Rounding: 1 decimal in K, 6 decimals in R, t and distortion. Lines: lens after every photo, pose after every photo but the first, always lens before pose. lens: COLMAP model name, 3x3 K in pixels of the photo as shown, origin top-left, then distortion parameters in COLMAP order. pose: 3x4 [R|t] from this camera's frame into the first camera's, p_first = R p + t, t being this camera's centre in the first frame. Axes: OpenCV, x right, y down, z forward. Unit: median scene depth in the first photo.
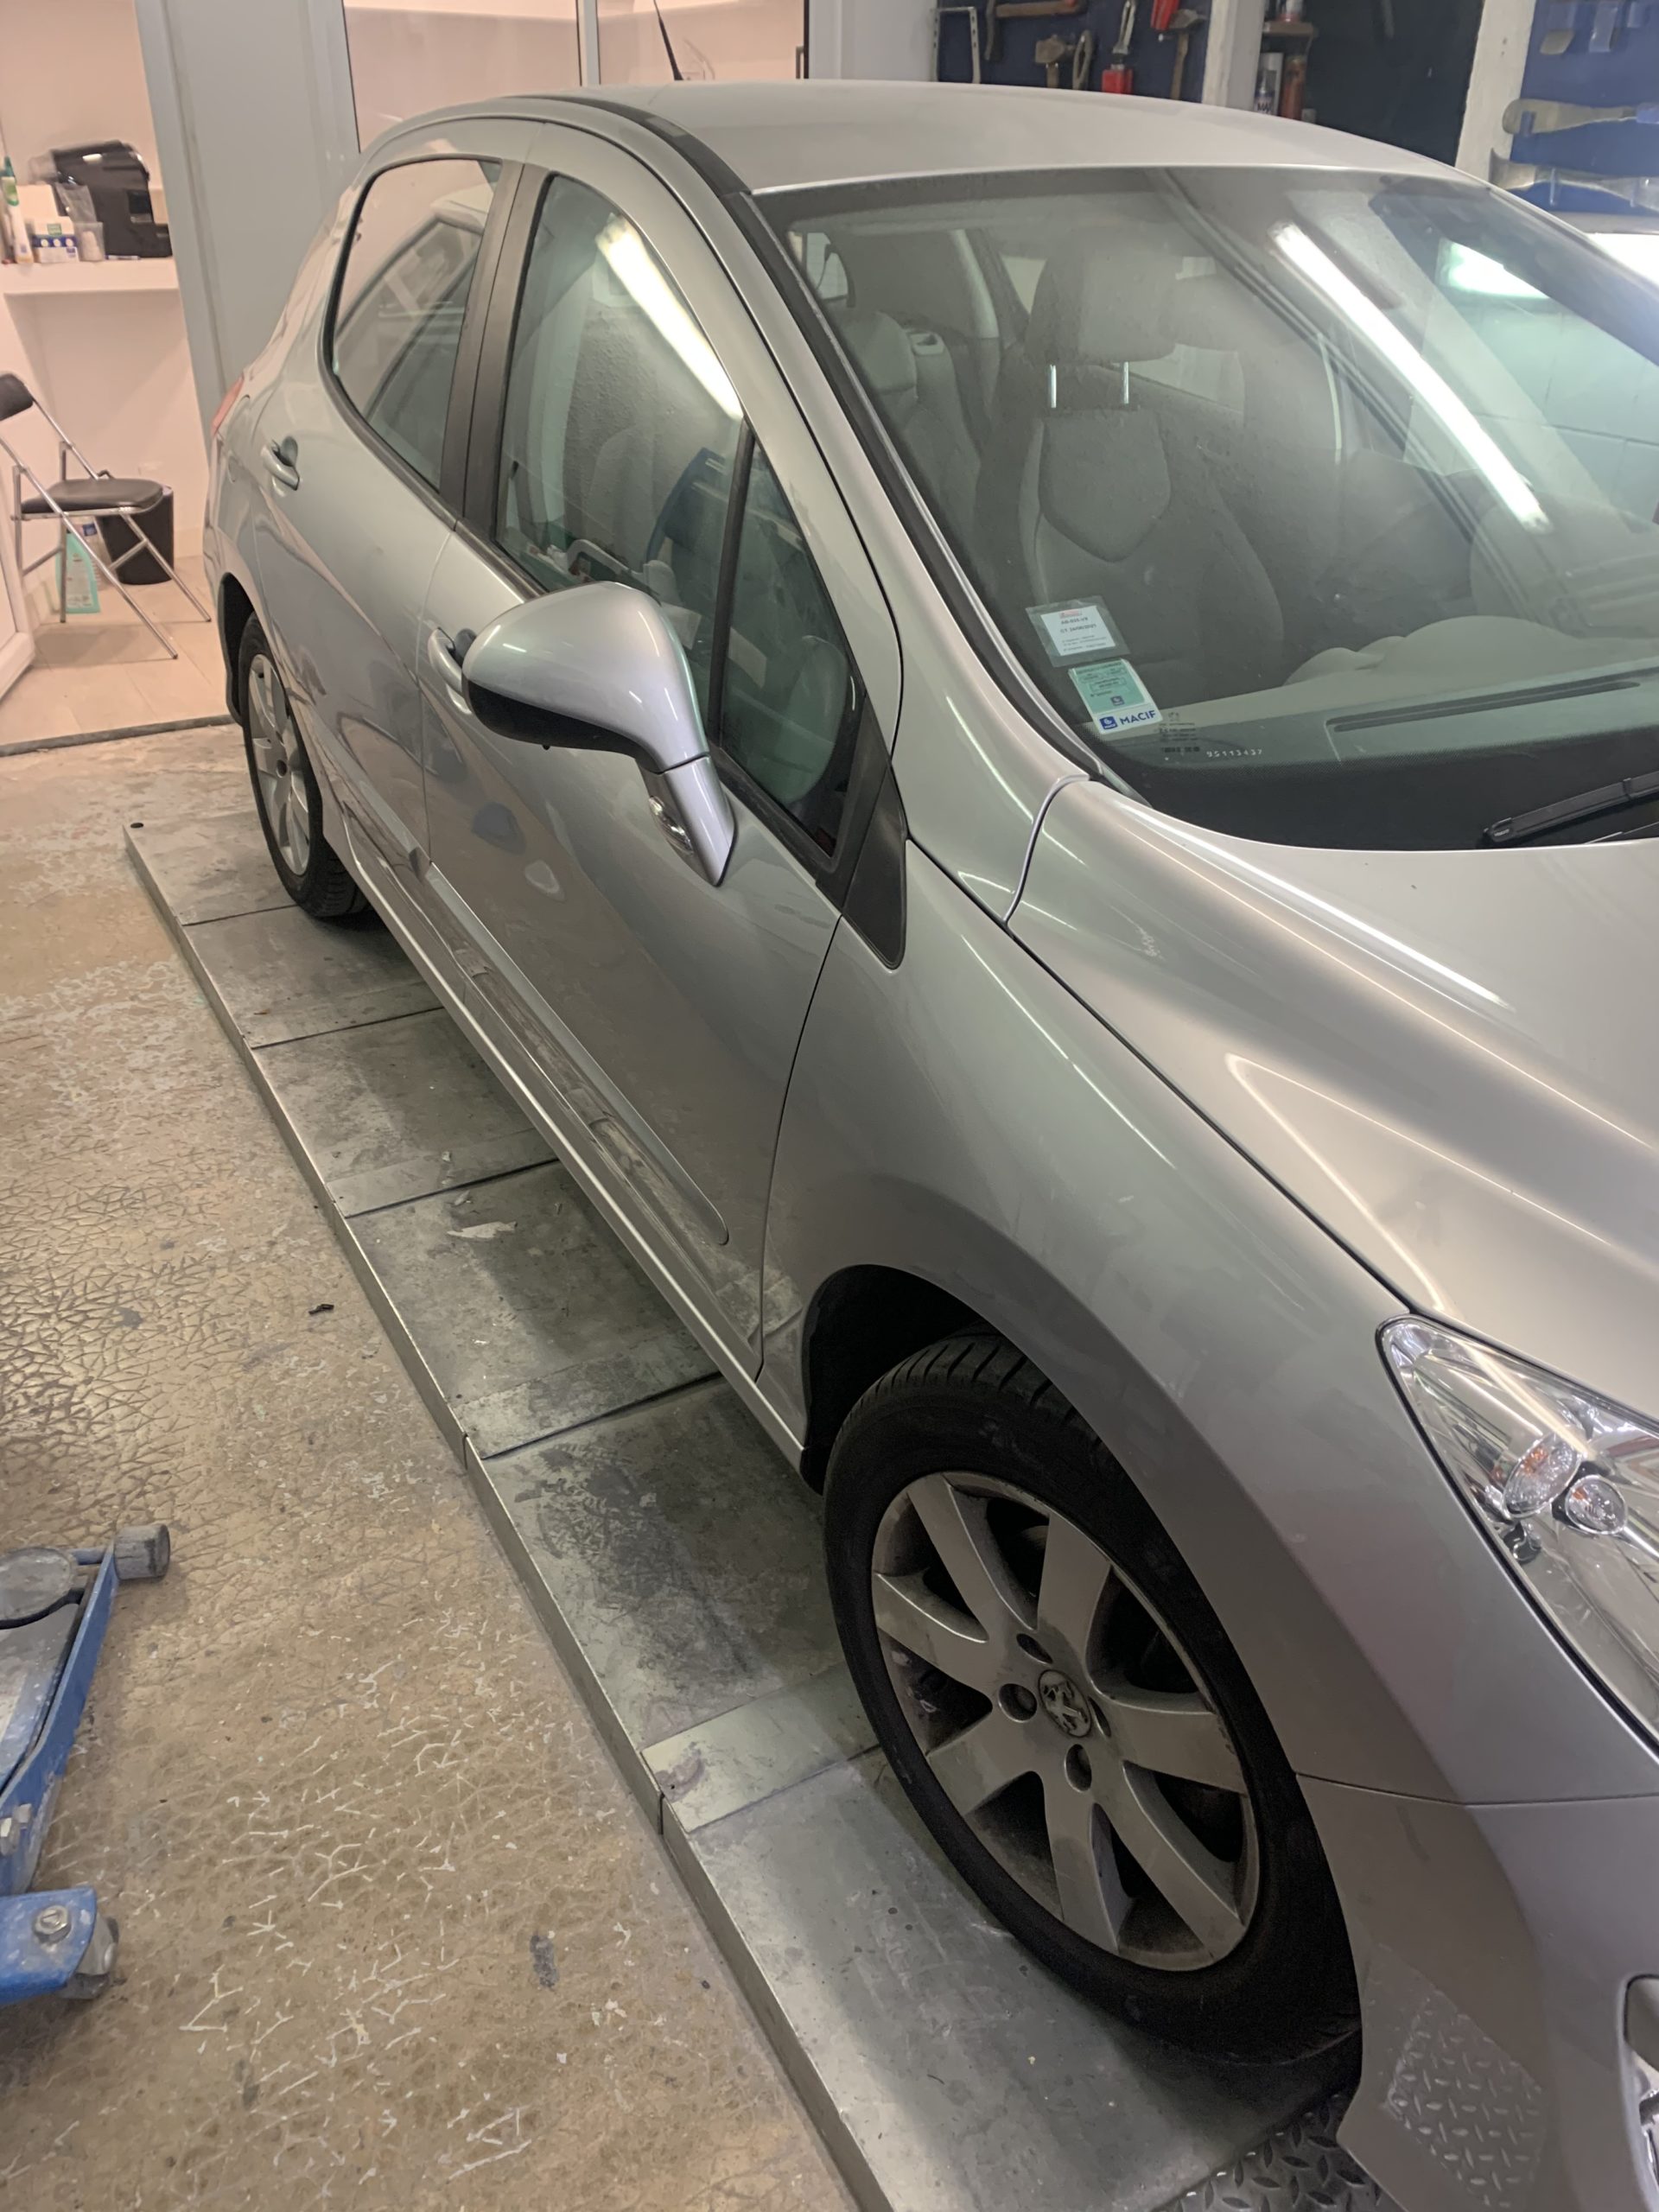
lens RADIAL K [[1667.8, 0, 825.8], [0, 1667.8, 1105.7], [0, 0, 1]] dist [-0.009858, -0.003711]
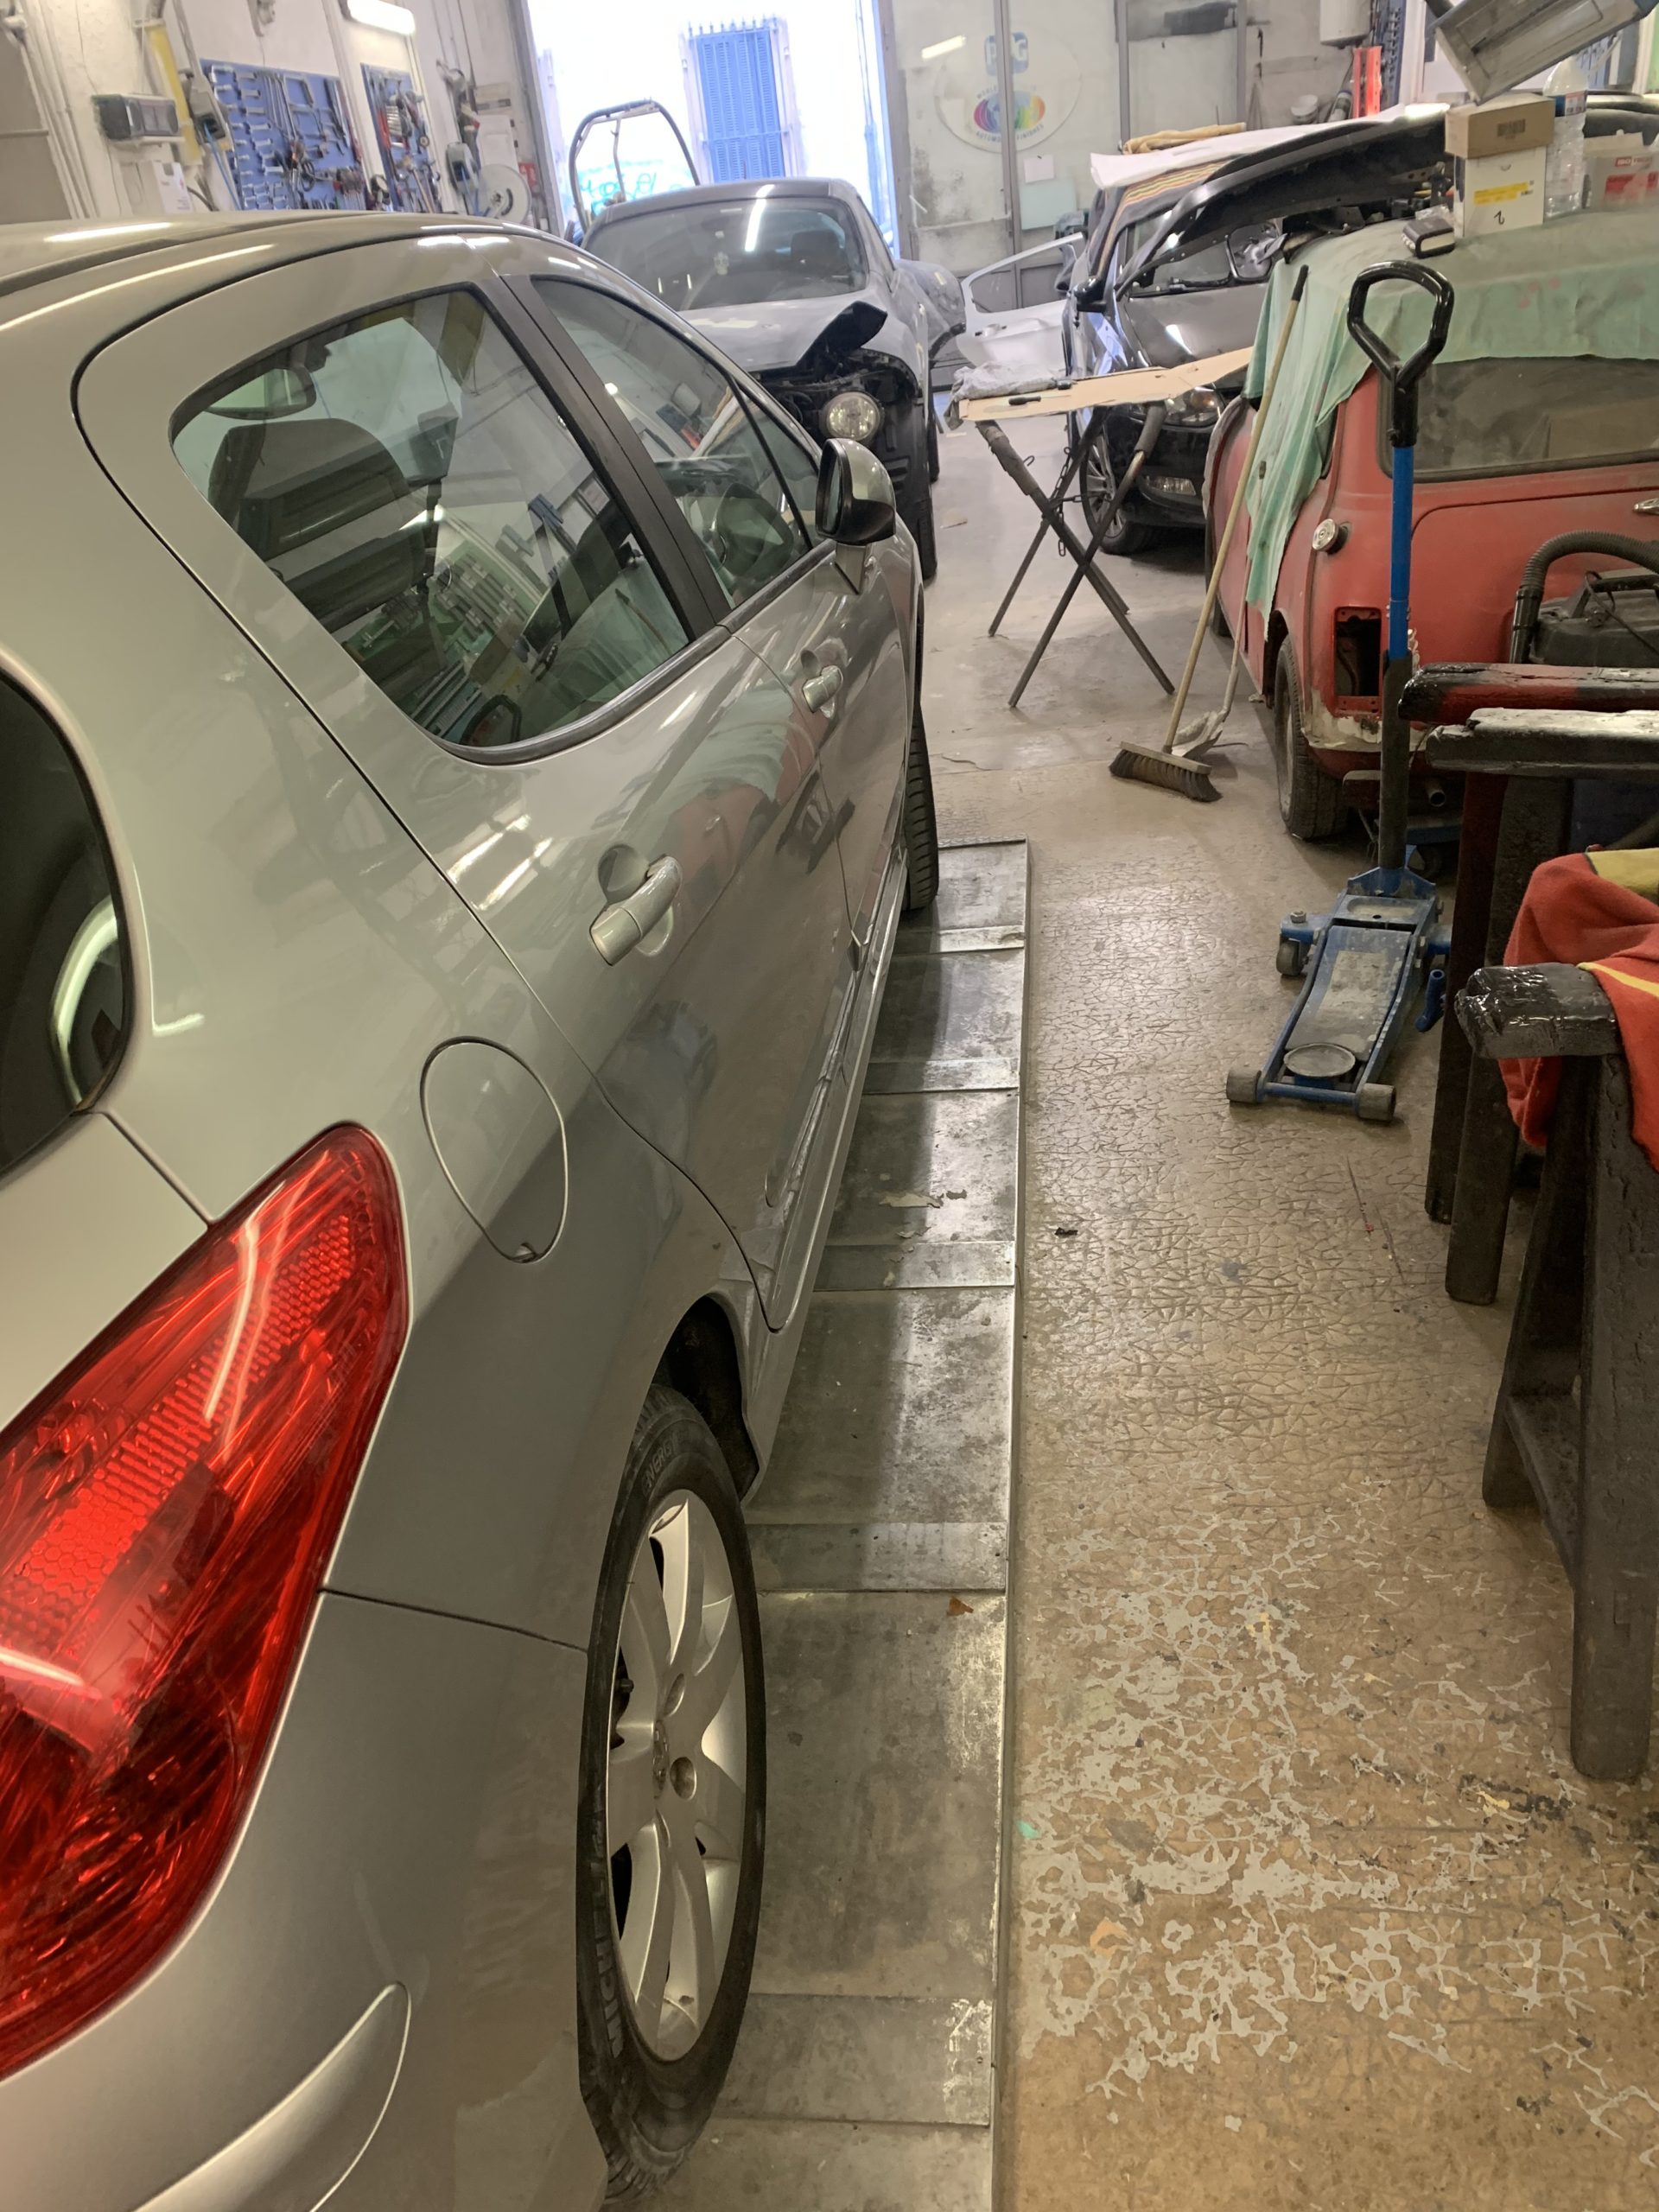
lens RADIAL K [[1667.8, 0, 826.5], [0, 1667.8, 1107.9], [0, 0, 1]] dist [-0.009858, -0.003711]
pose [[-0.803163, -0.211277, 0.557038, -0.630449], [0.392191, 0.516322, 0.761313, -0.671647], [-0.448459, 0.829924, -0.331830, 1.118638]]
